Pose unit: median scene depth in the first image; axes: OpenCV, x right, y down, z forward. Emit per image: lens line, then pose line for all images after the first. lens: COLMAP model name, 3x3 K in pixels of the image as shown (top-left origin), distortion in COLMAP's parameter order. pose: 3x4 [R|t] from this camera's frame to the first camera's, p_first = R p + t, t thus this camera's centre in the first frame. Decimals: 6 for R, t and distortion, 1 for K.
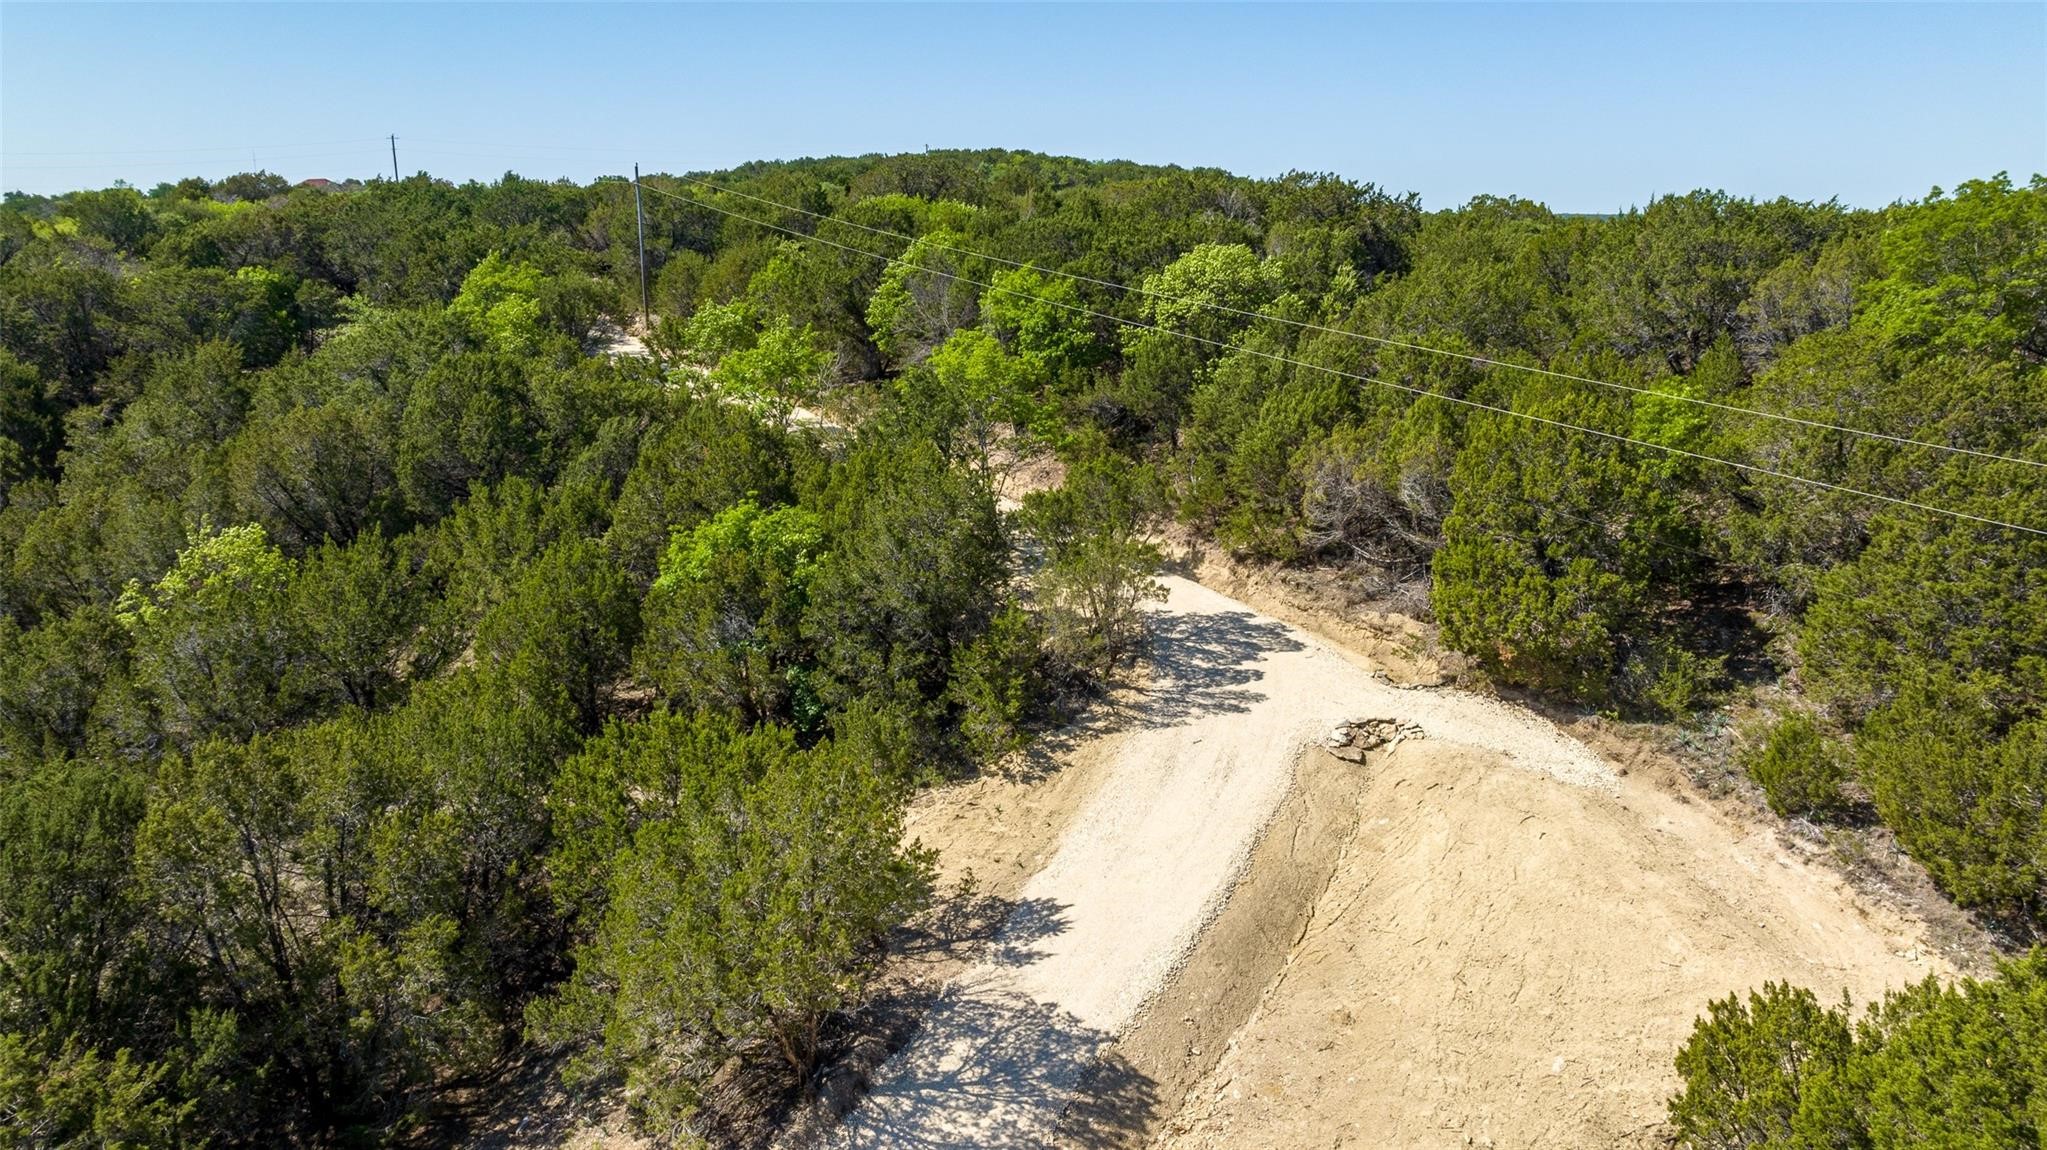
lens RADIAL K [[1434.3, 0, 1030.2], [0, 1434.3, 578.0], [0, 0, 1]] dist [-0.039442, 0.034304]
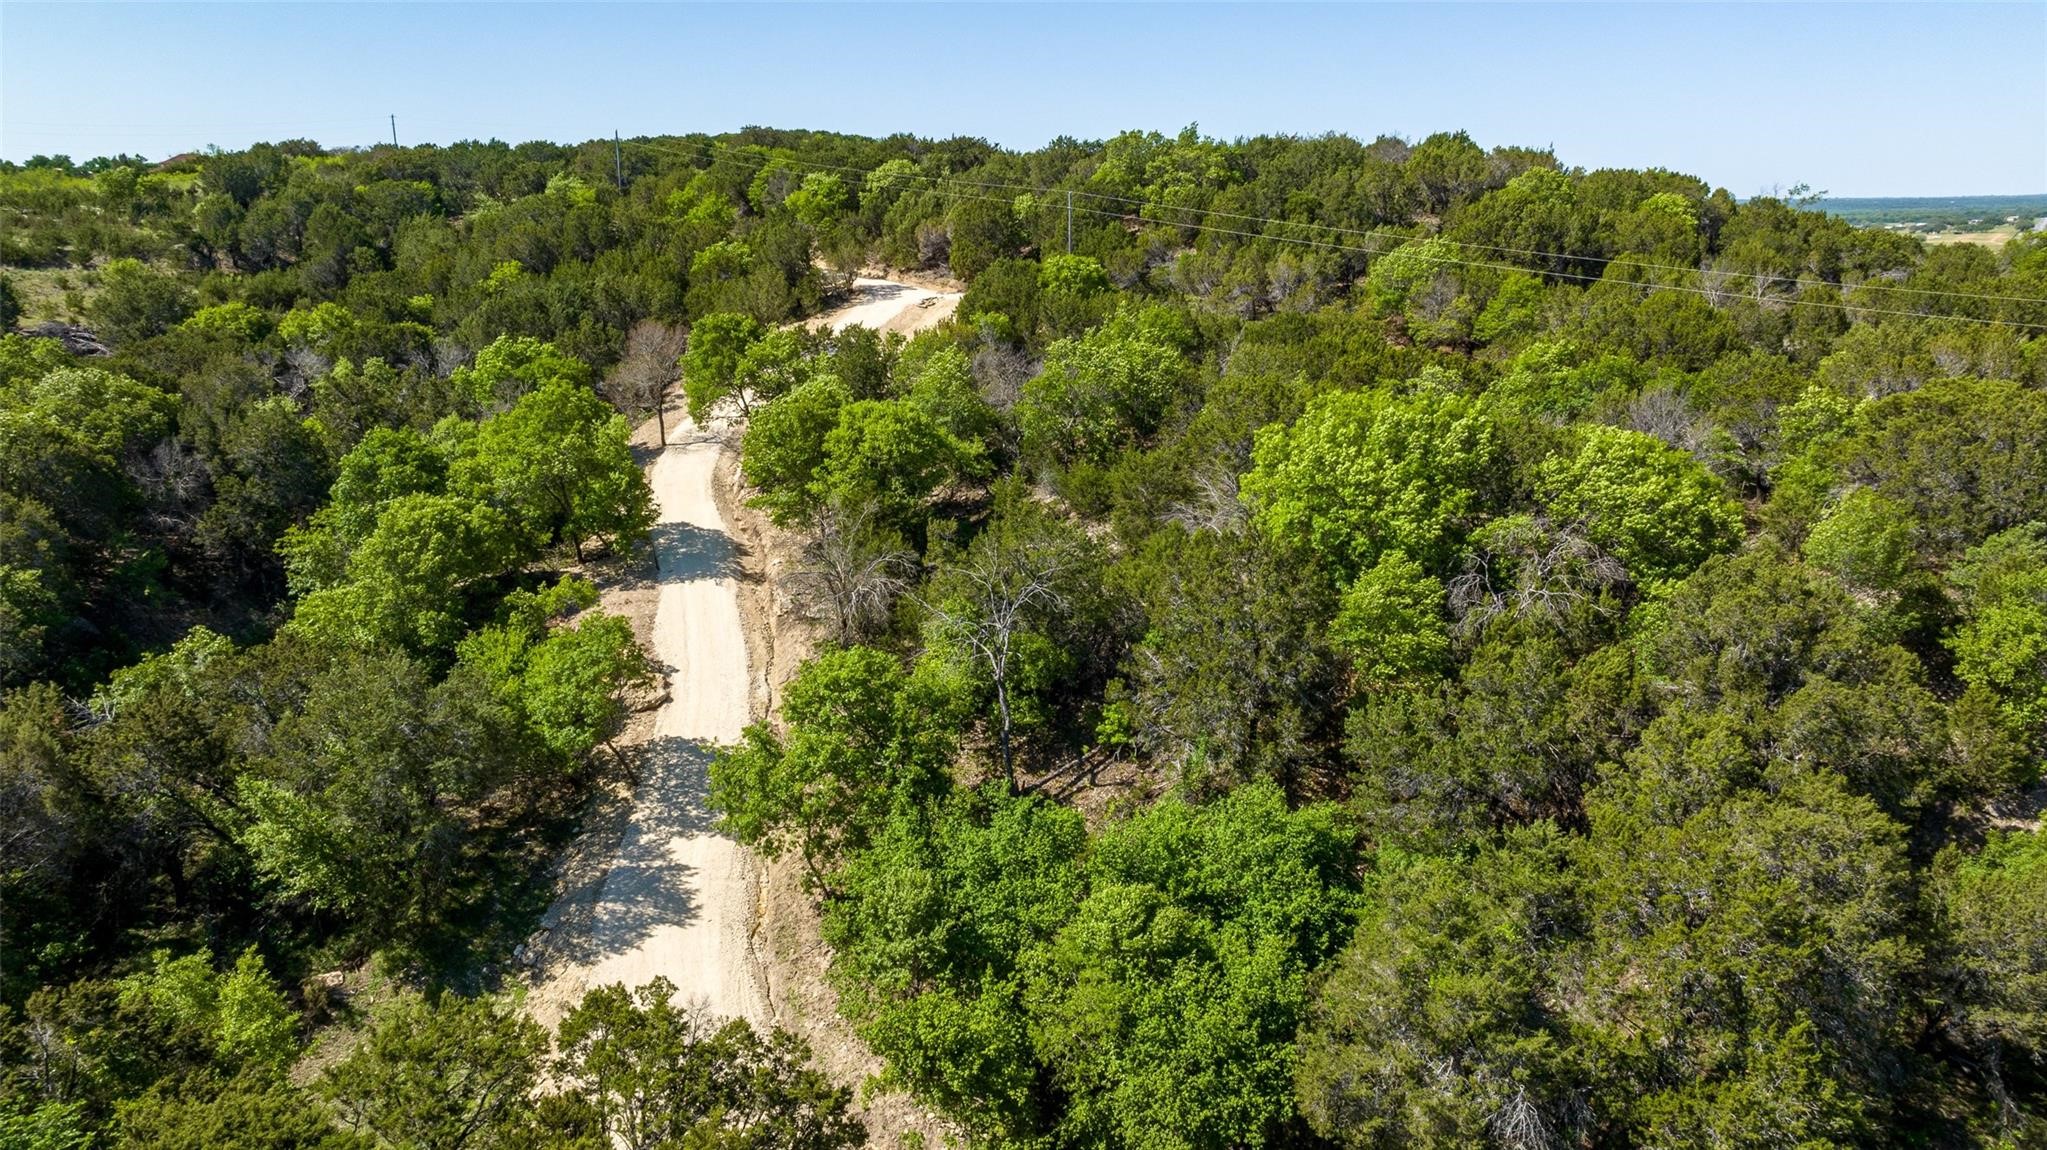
lens RADIAL K [[1434.3, 0, 1030.2], [0, 1434.3, 578.0], [0, 0, 1]] dist [-0.039442, 0.034304]
pose [[0.991419, -0.033494, 0.126360, 0.023018], [0.032344, 0.999415, 0.011150, 0.464646], [-0.126659, -0.006967, 0.991922, -1.469086]]
